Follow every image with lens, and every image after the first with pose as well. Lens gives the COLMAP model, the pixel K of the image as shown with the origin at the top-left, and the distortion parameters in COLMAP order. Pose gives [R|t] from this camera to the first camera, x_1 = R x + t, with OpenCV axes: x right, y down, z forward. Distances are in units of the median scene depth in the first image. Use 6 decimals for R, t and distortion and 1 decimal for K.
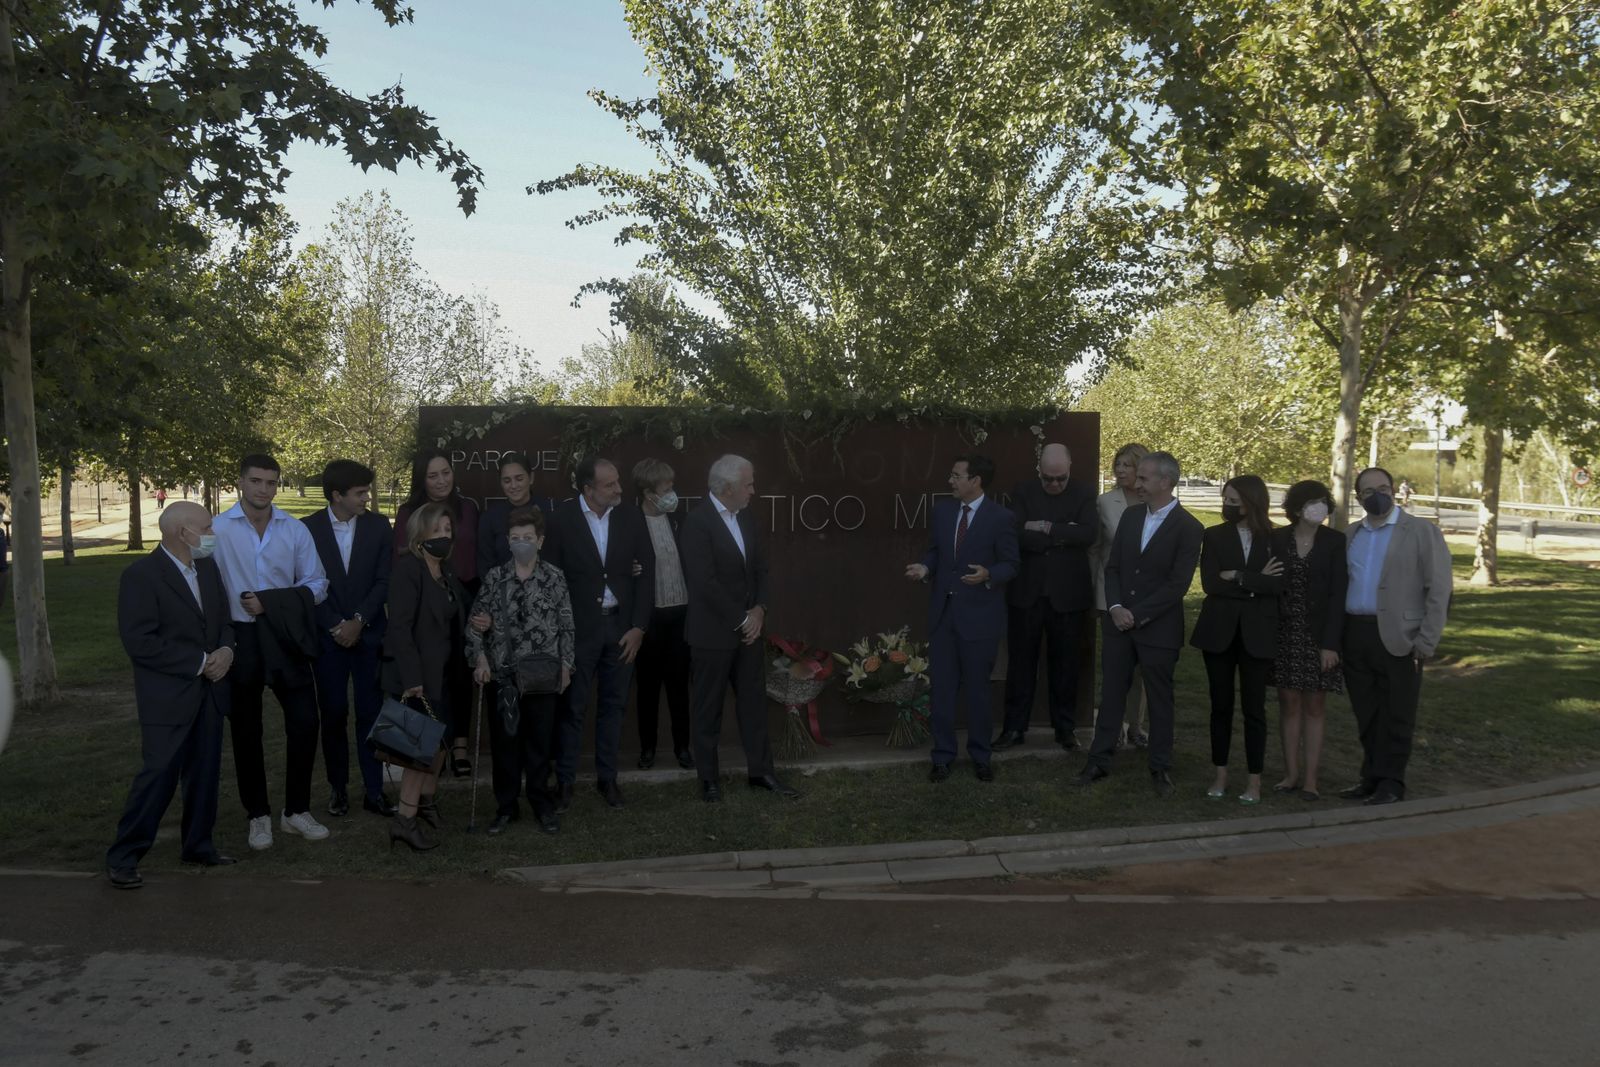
lens RADIAL K [[1191.7, 0, 800.0], [0, 1191.7, 533.5], [0, 0, 1]] dist [-0.100779, 0.052199]
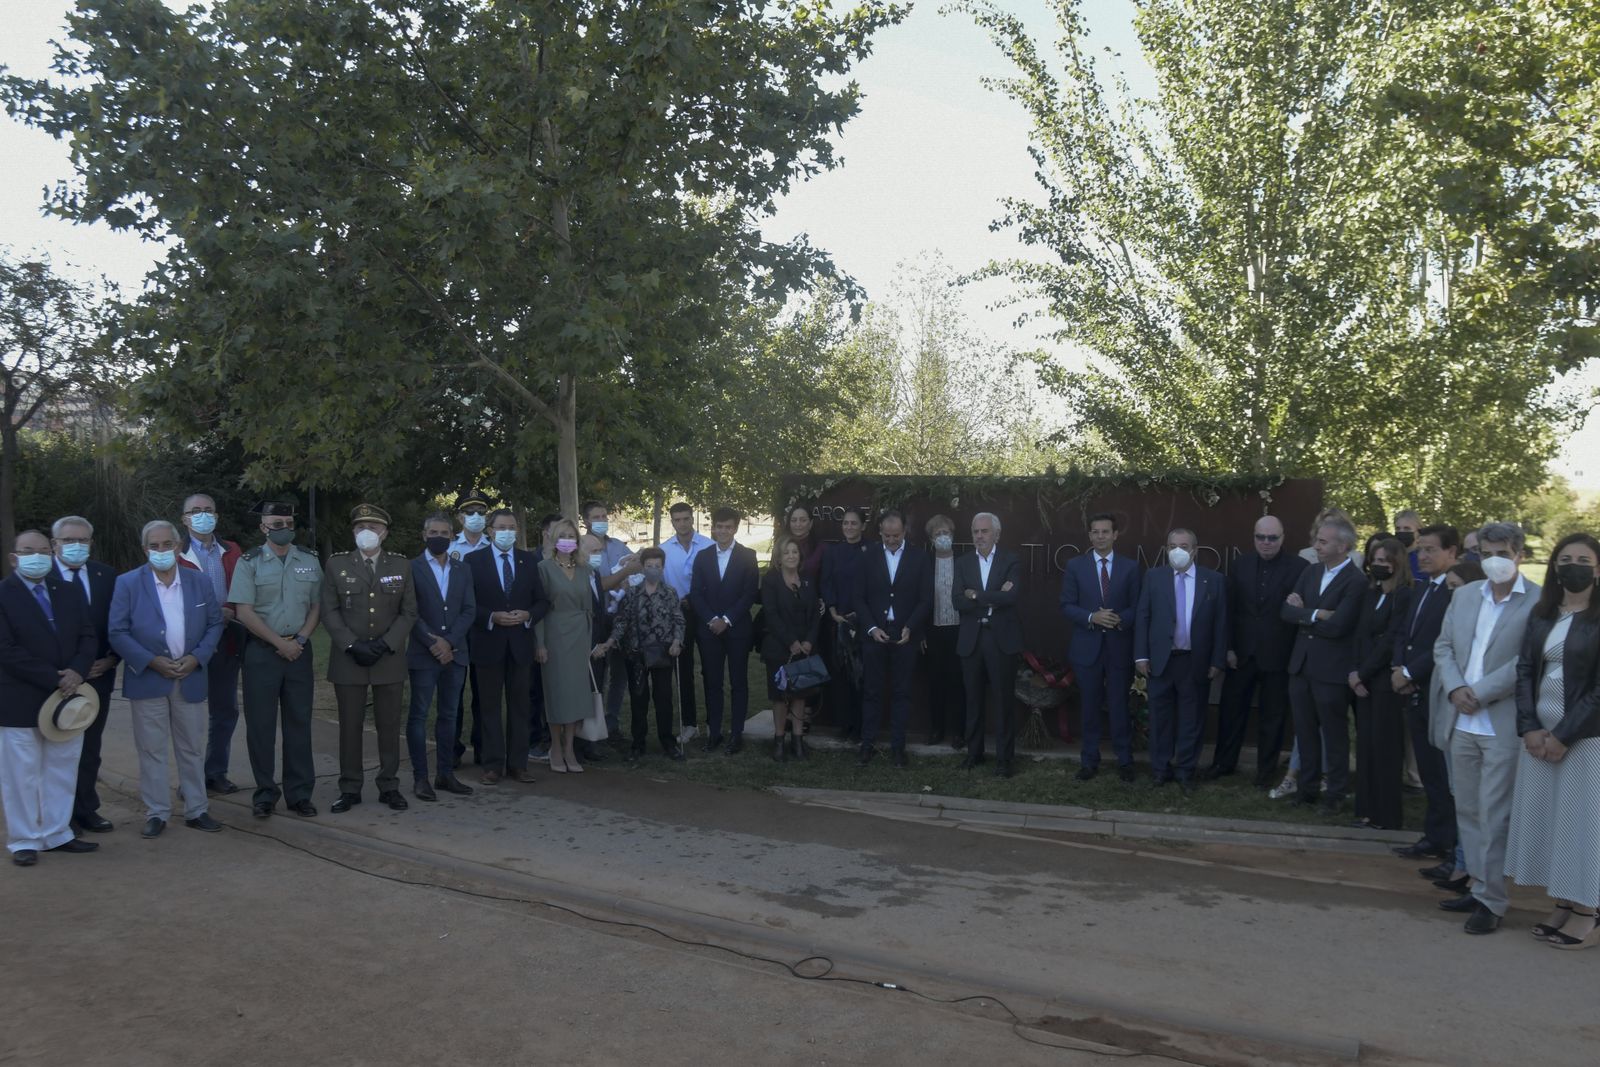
lens RADIAL K [[1191.7, 0, 800.0], [0, 1191.7, 533.5], [0, 0, 1]] dist [-0.100779, 0.052199]
pose [[0.890018, 0.024161, -0.455284, 0.232237], [-0.037581, 0.999084, -0.020445, -0.005126], [0.454373, 0.035307, 0.890111, -0.176669]]
